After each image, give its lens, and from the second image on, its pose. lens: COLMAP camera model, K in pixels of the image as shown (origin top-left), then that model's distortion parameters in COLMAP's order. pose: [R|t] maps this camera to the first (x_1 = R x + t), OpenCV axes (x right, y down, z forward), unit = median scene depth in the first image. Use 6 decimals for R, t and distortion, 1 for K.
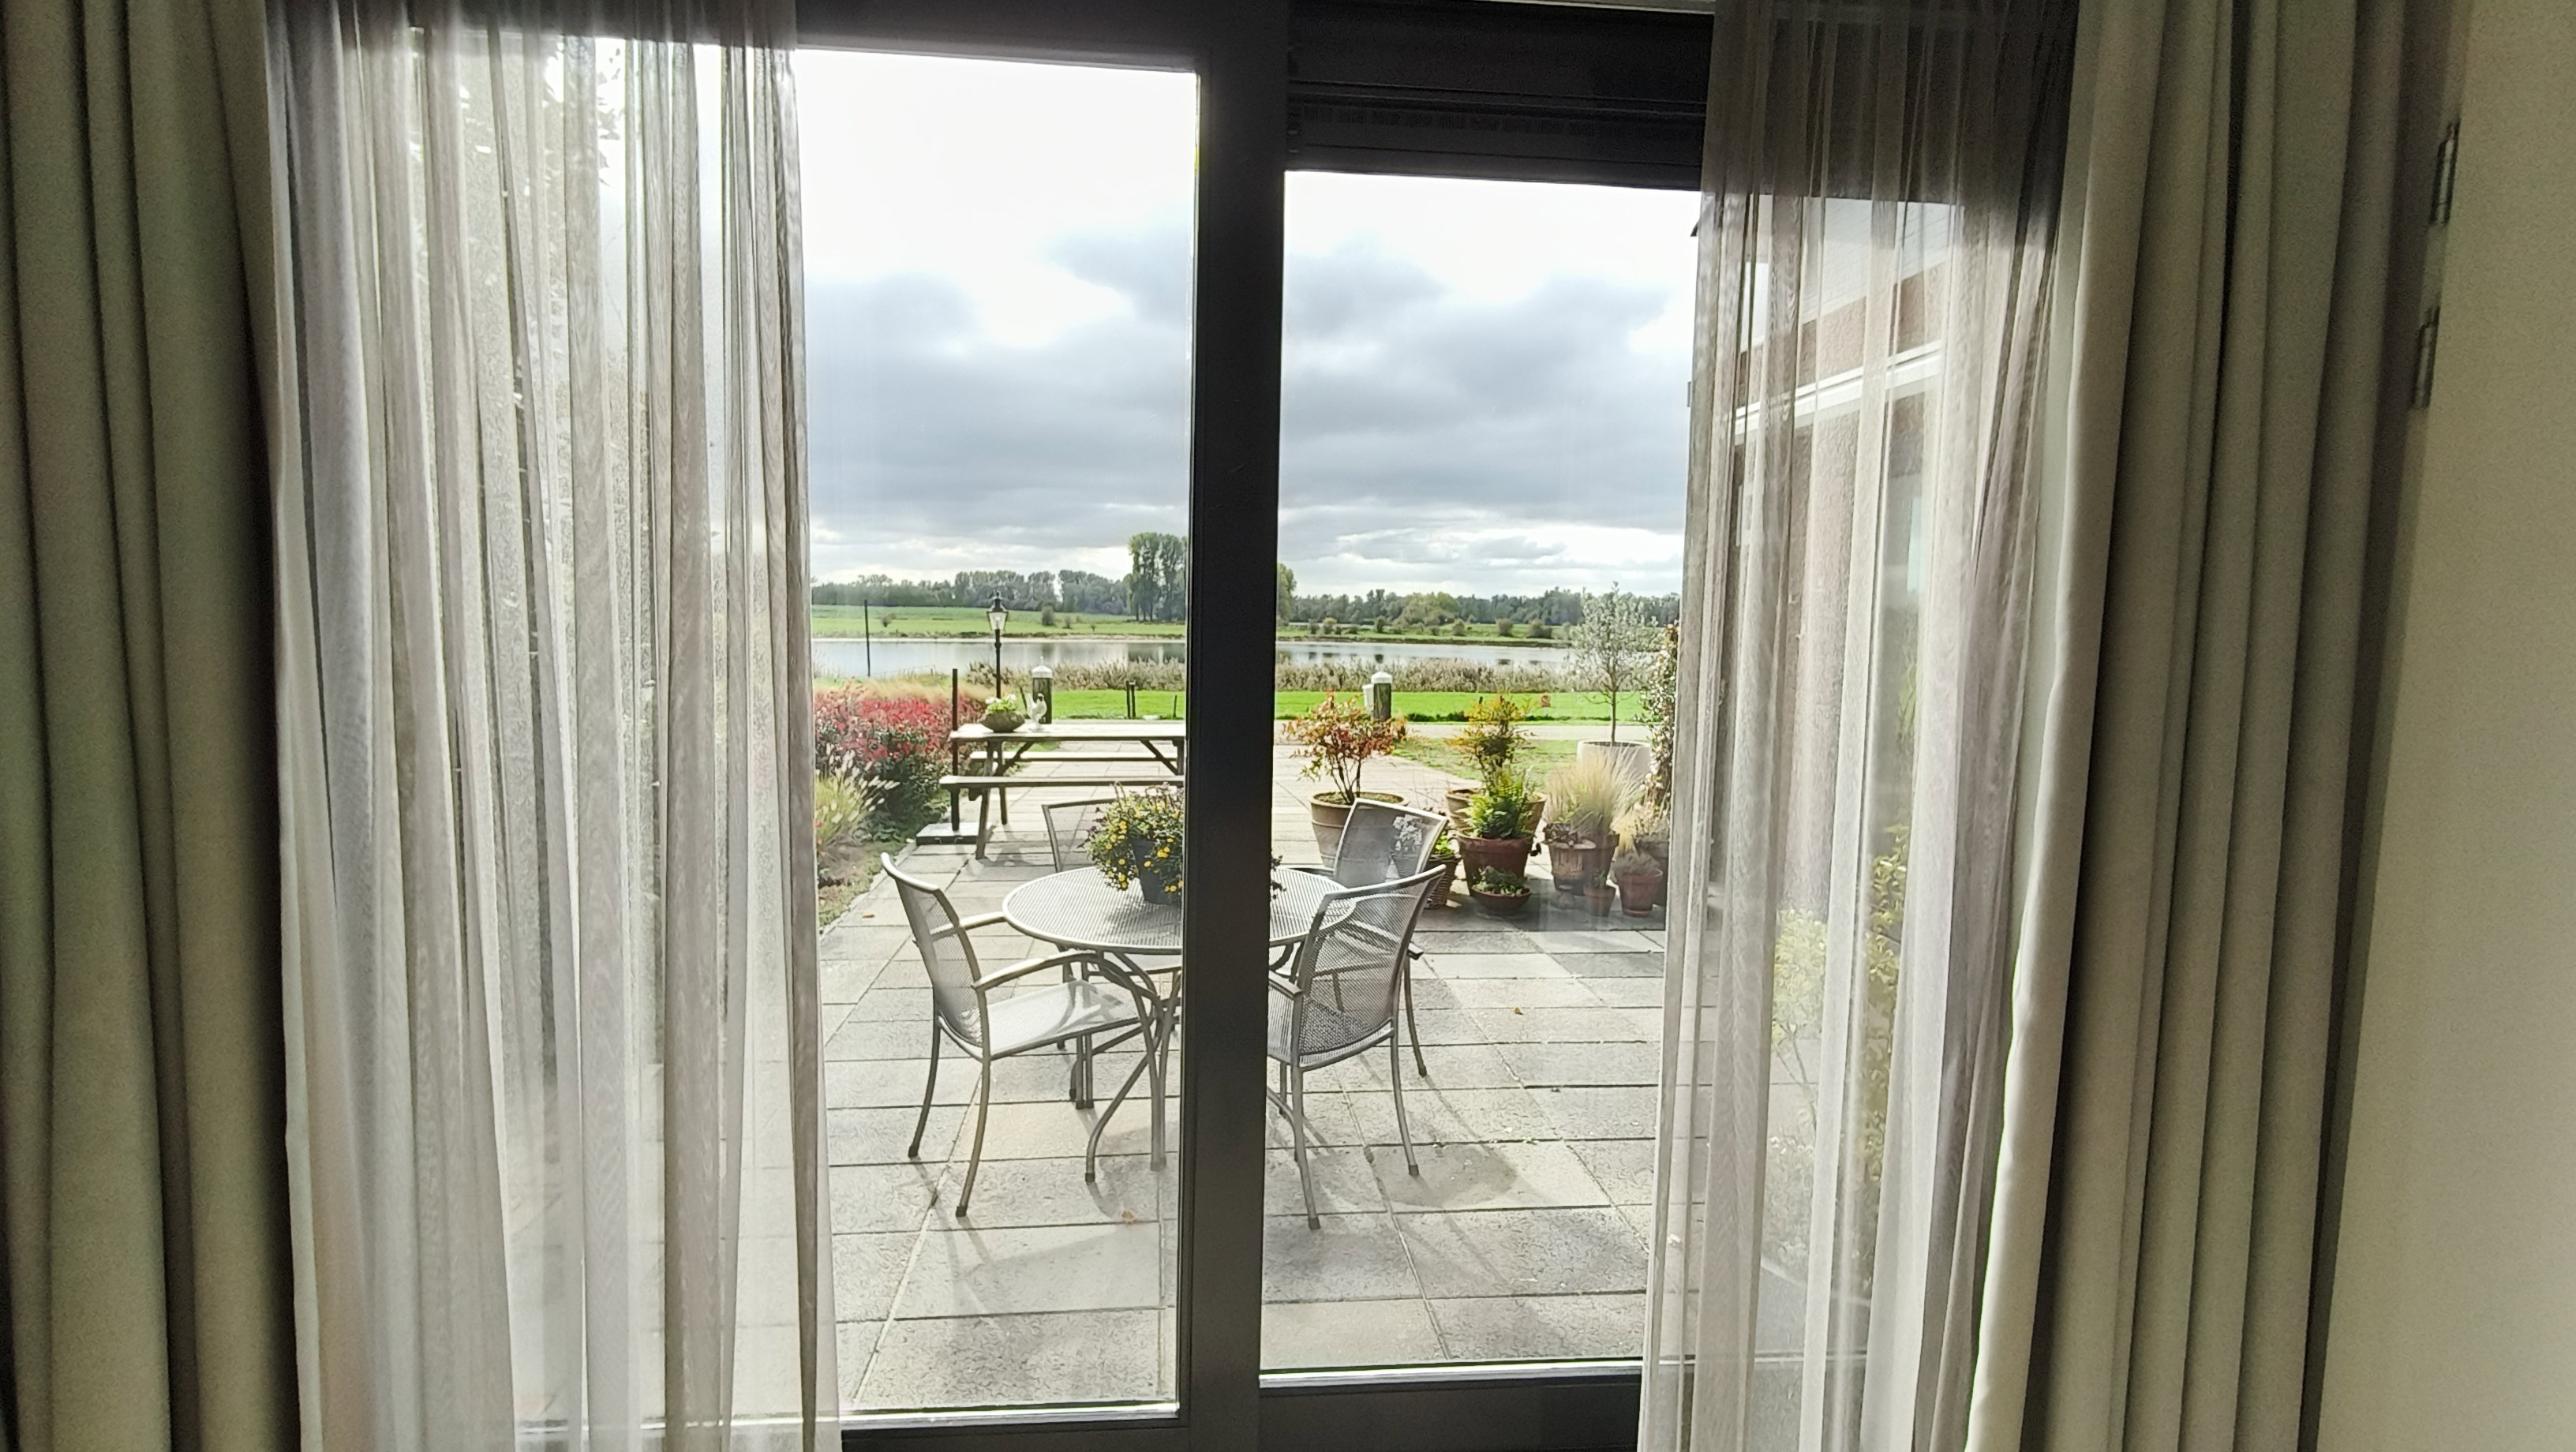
lens RADIAL K [[1220.3, 0, 1288.0], [0, 1220.3, 726.0], [0, 0, 1]] dist [0.000646, 0.000325]
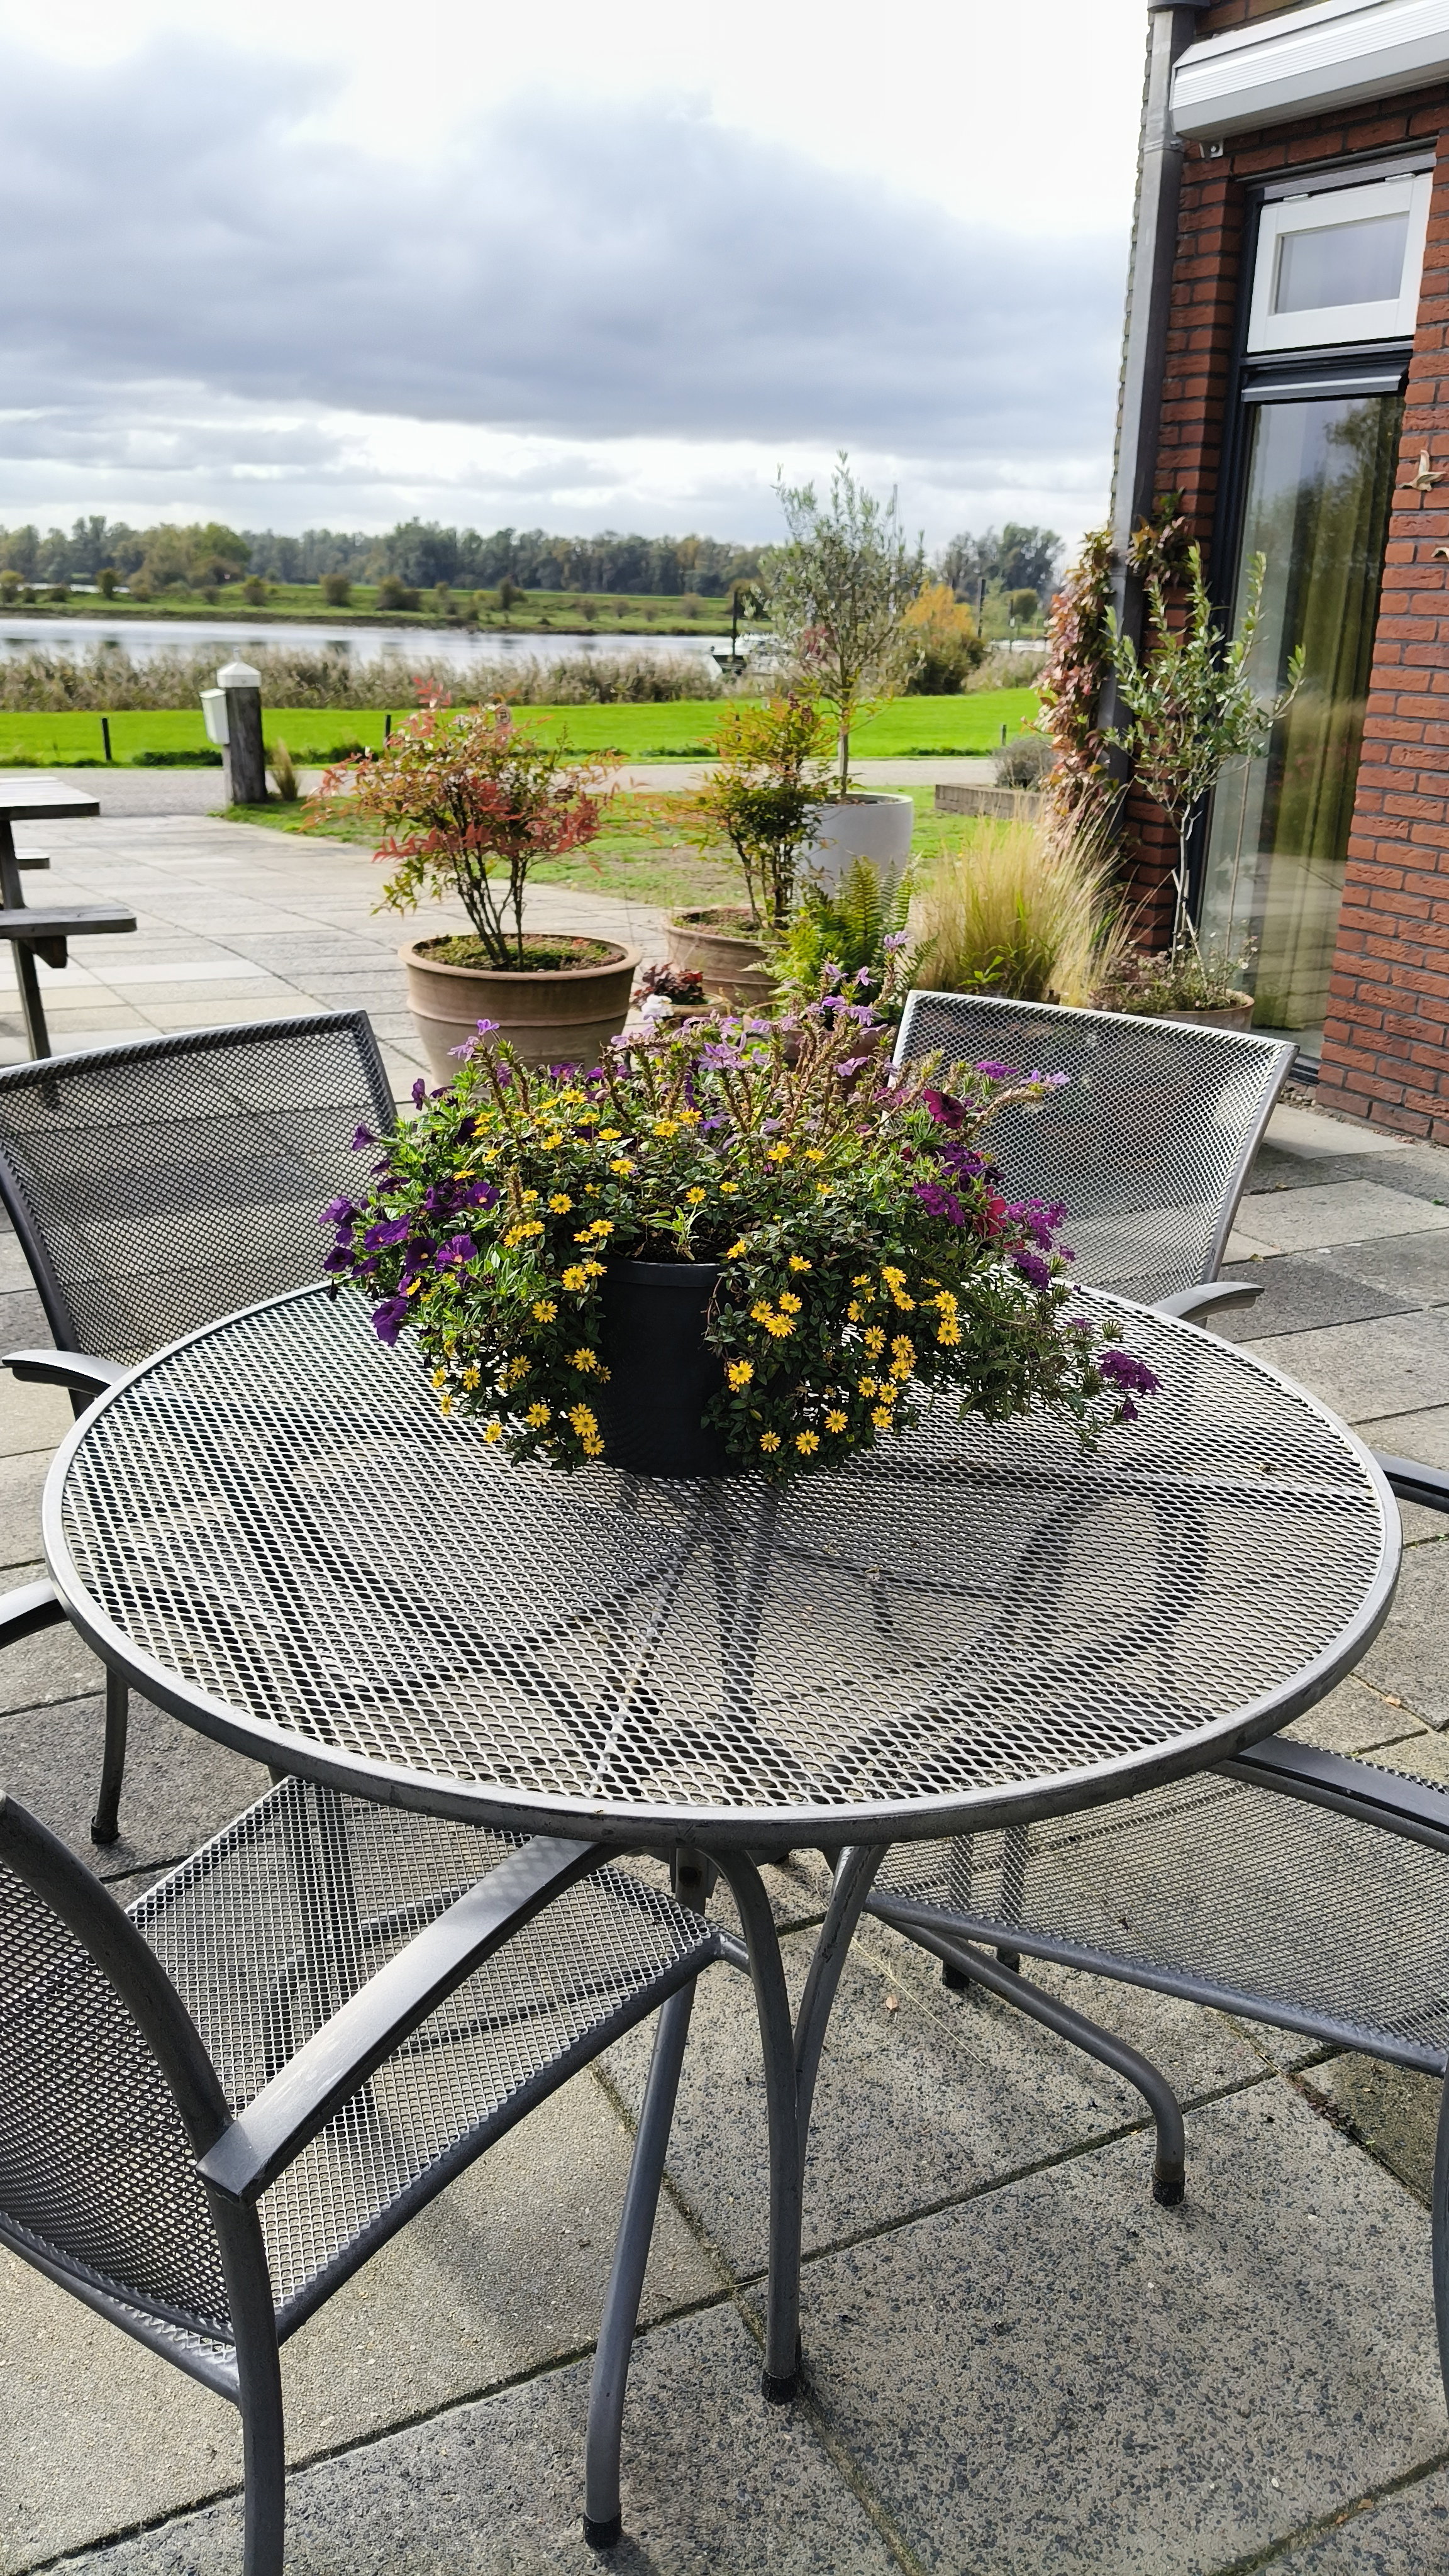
lens RADIAL K [[1995.1, 0, 724.5], [0, 1995.1, 1288.0], [0, 0, 1]] dist [0.064210, -0.134735]
pose [[0.935653, -0.115239, 0.333577, -0.114573], [0.027978, 0.966432, 0.255393, -0.002851], [-0.351811, -0.229626, 0.907470, 0.292308]]
